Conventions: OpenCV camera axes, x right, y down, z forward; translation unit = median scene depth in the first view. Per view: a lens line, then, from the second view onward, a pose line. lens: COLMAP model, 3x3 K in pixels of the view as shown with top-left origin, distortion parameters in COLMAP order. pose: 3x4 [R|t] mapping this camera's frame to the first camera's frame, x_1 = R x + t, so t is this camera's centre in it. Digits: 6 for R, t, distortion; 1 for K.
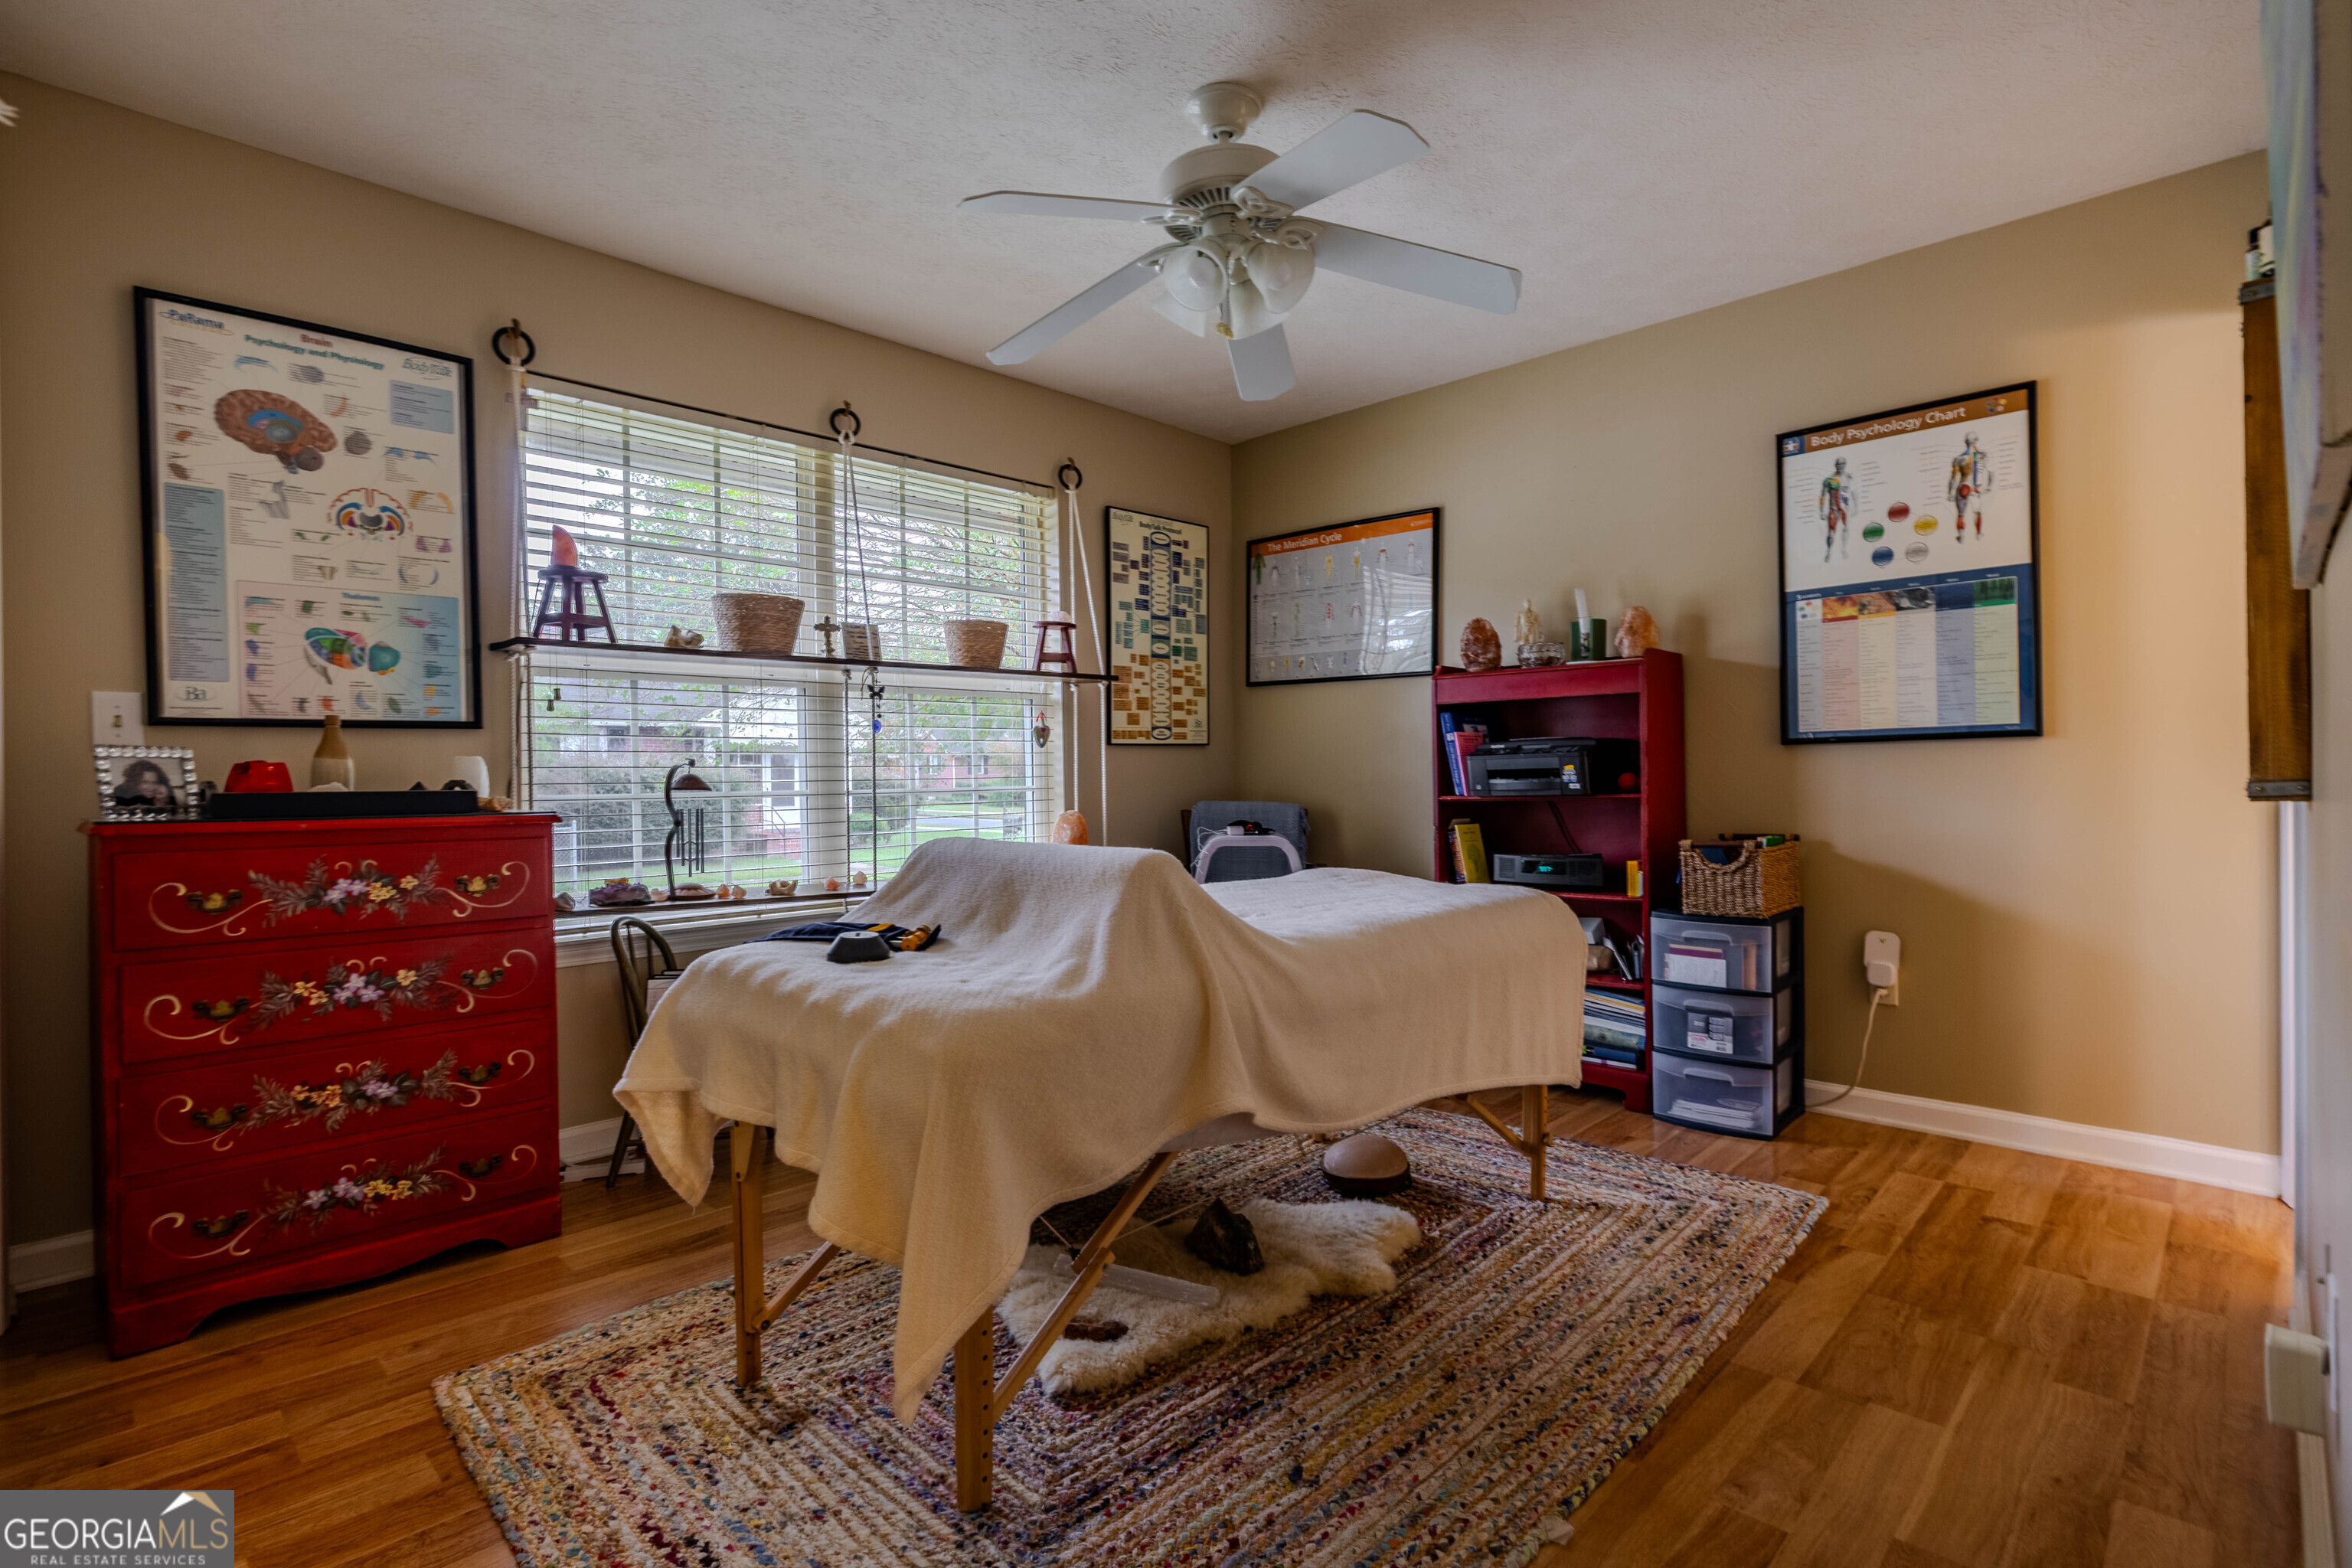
lens RADIAL K [[1131.8, 0, 1182.6], [0, 1131.8, 780.0], [0, 0, 1]] dist [-0.009205, 0.000958]
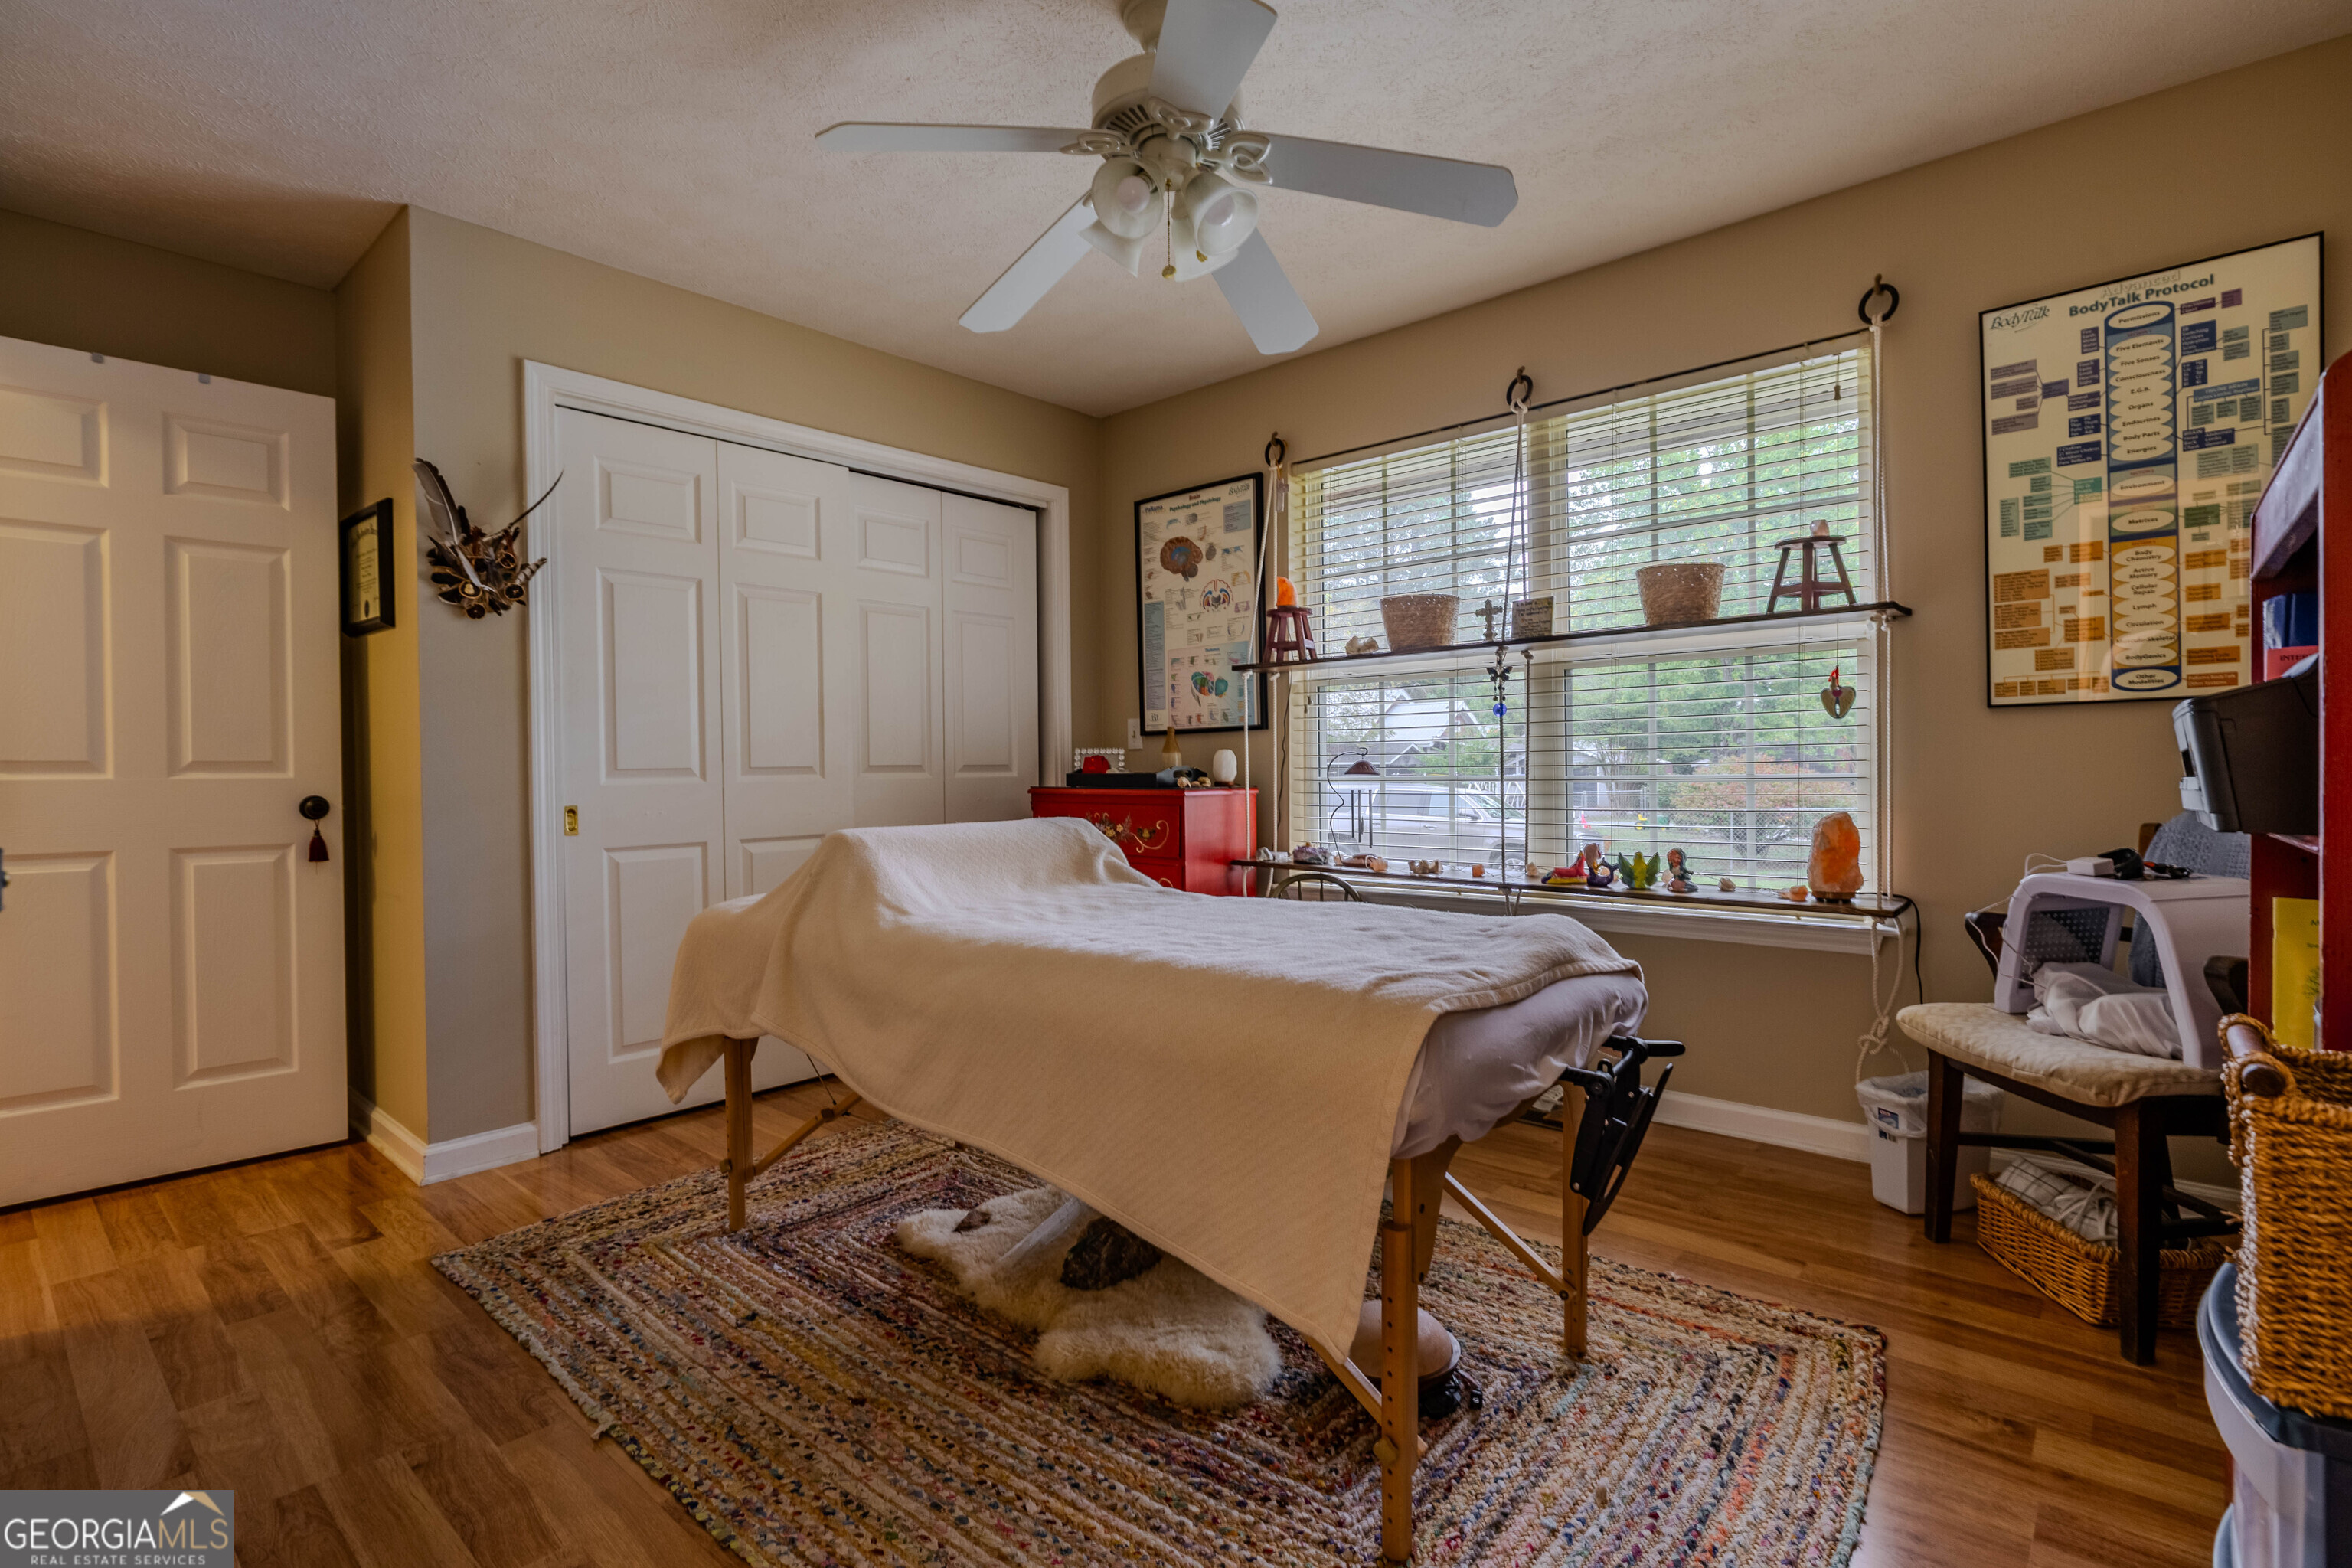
lens RADIAL K [[1131.8, 0, 1182.3], [0, 1131.8, 782.1], [0, 0, 1]] dist [-0.009205, 0.000958]
pose [[0.034041, 0.025206, -0.999103, 0.678203], [0.009187, 0.999632, 0.025532, -0.013442], [0.999378, -0.010048, 0.033796, 0.706895]]
